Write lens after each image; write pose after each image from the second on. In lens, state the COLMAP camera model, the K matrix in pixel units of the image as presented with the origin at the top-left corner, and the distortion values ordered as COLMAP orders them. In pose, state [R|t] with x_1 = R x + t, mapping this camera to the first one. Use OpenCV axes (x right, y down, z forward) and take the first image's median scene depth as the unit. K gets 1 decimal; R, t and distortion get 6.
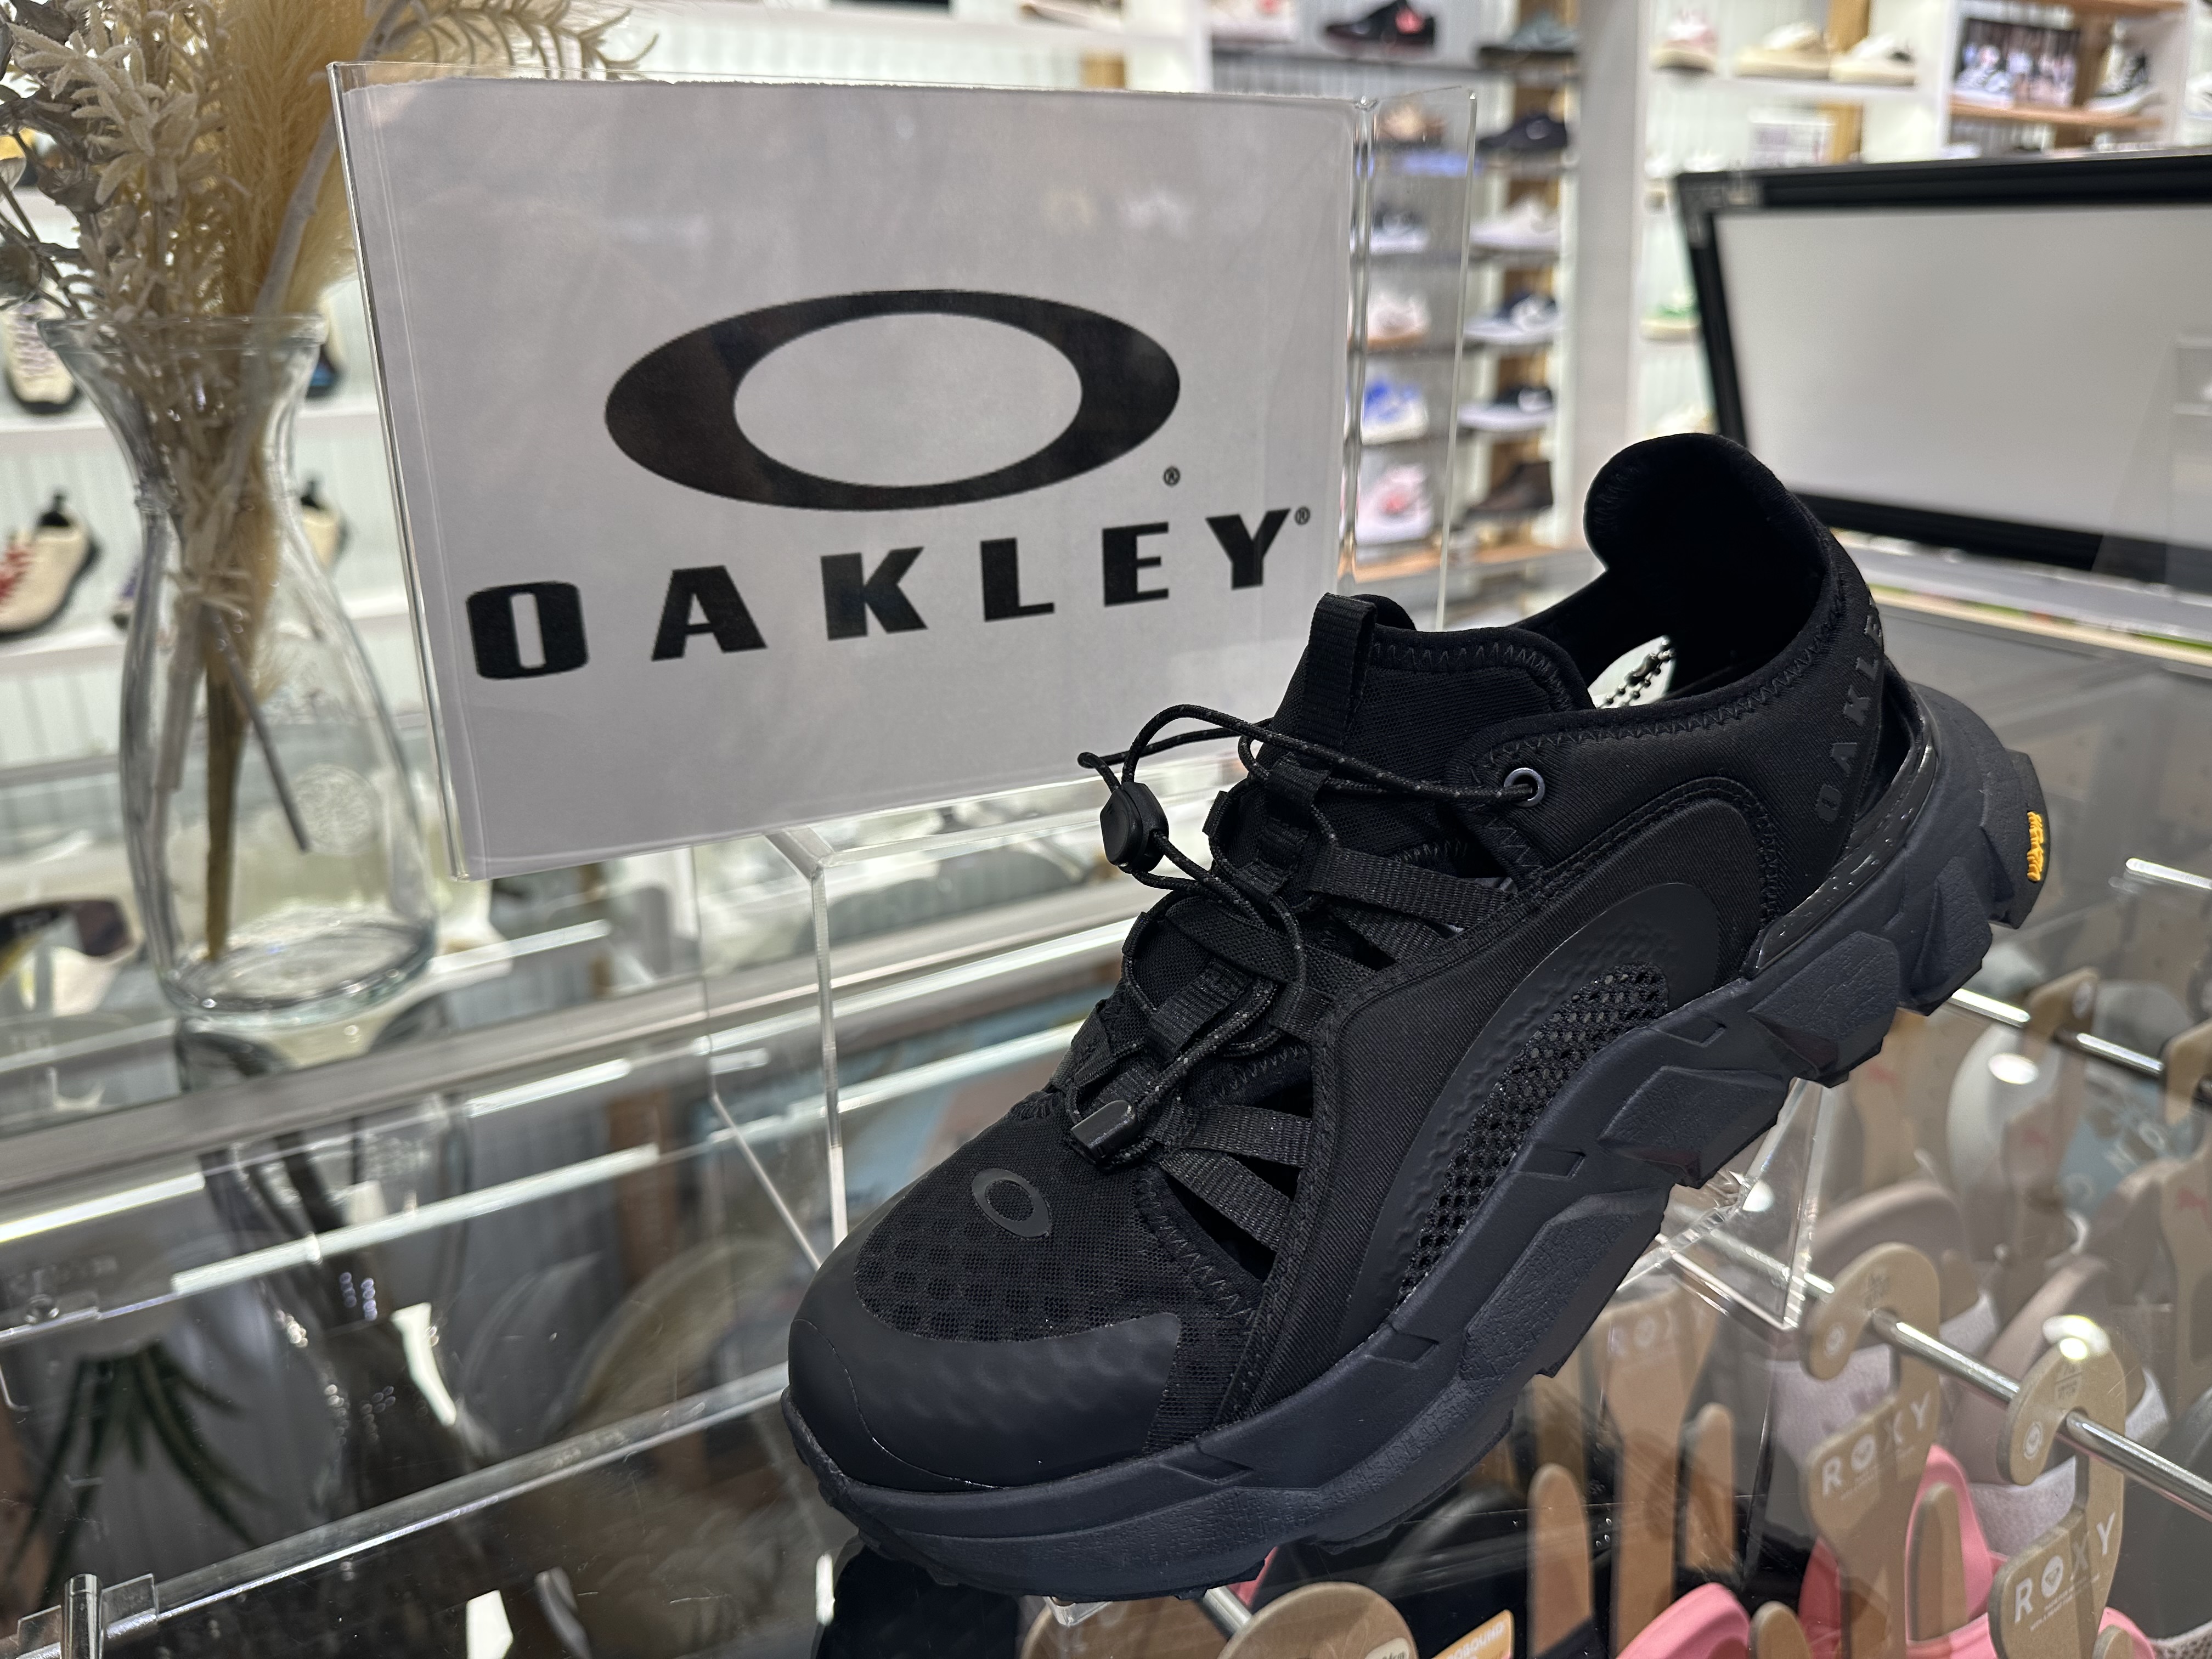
lens RADIAL K [[1606.2, 0, 1100.5], [0, 1606.2, 831.7], [0, 0, 1]] dist [-0.019877, -0.004032]
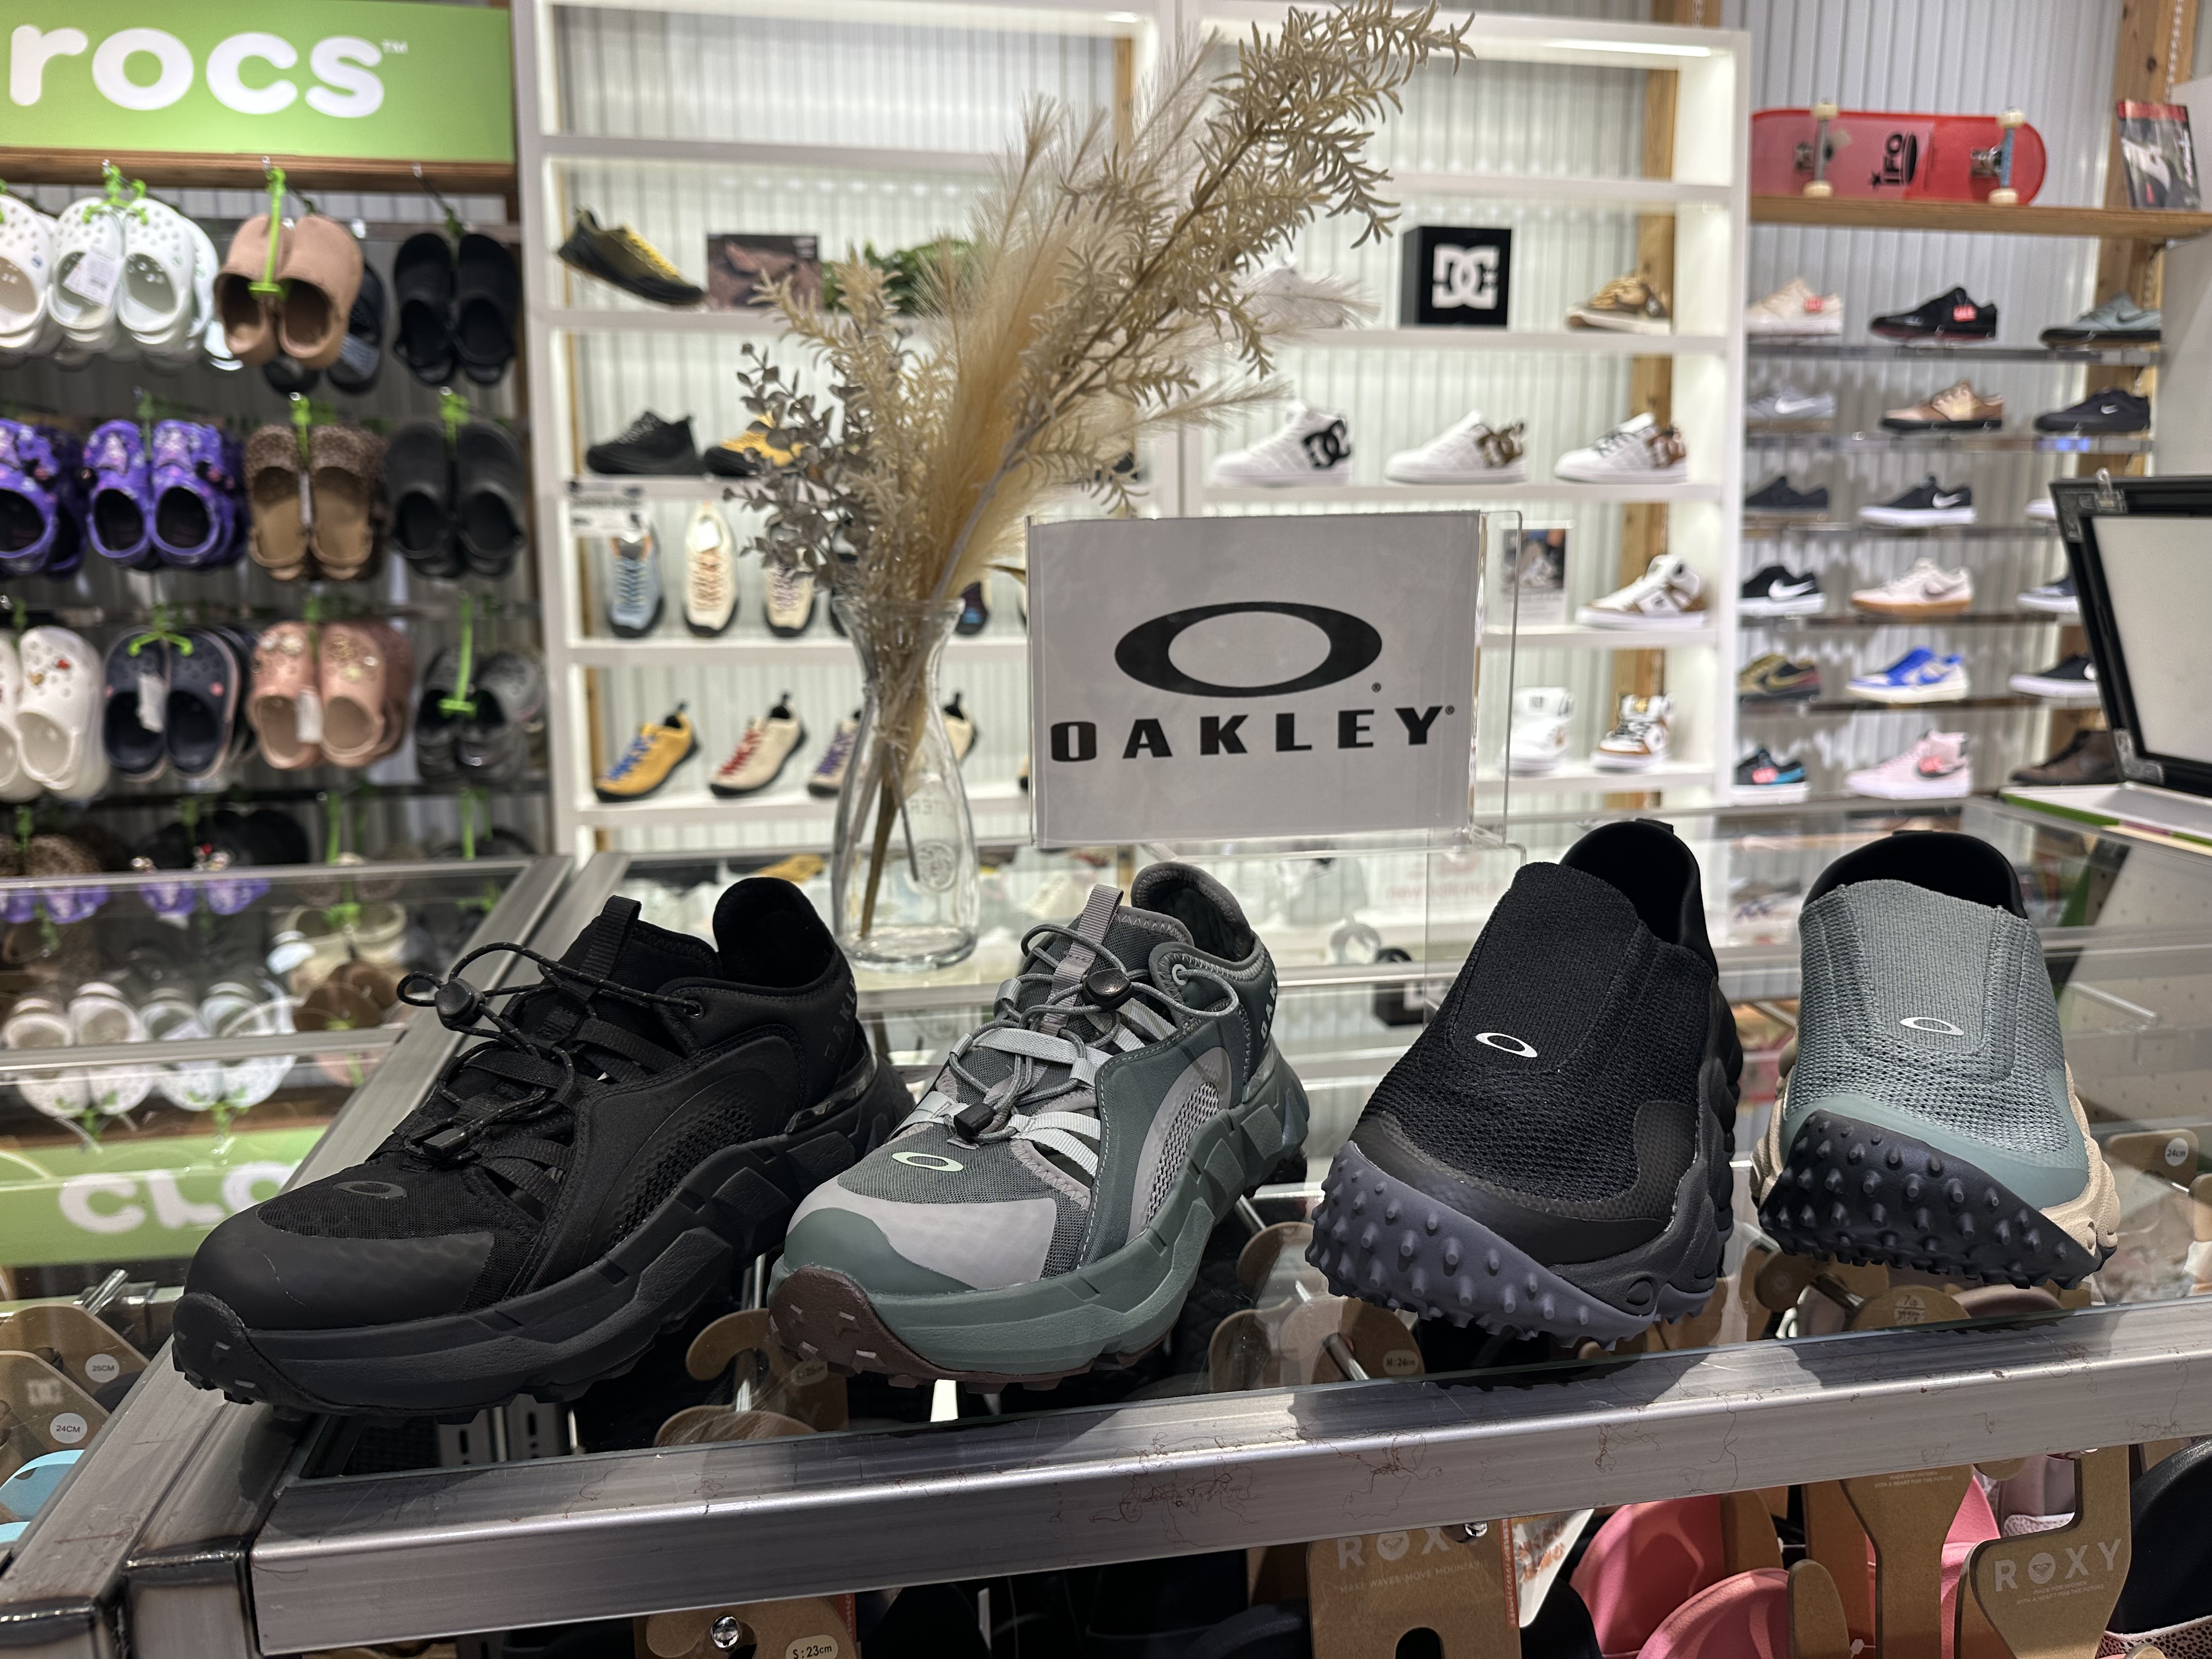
lens RADIAL K [[1606.2, 0, 1097.7], [0, 1606.2, 831.1], [0, 0, 1]] dist [-0.019877, -0.004032]
pose [[0.935689, 0.070620, -0.345685, 0.268229], [-0.121104, 0.984524, -0.126674, 0.160475], [0.331390, 0.160392, 0.929761, -0.610569]]
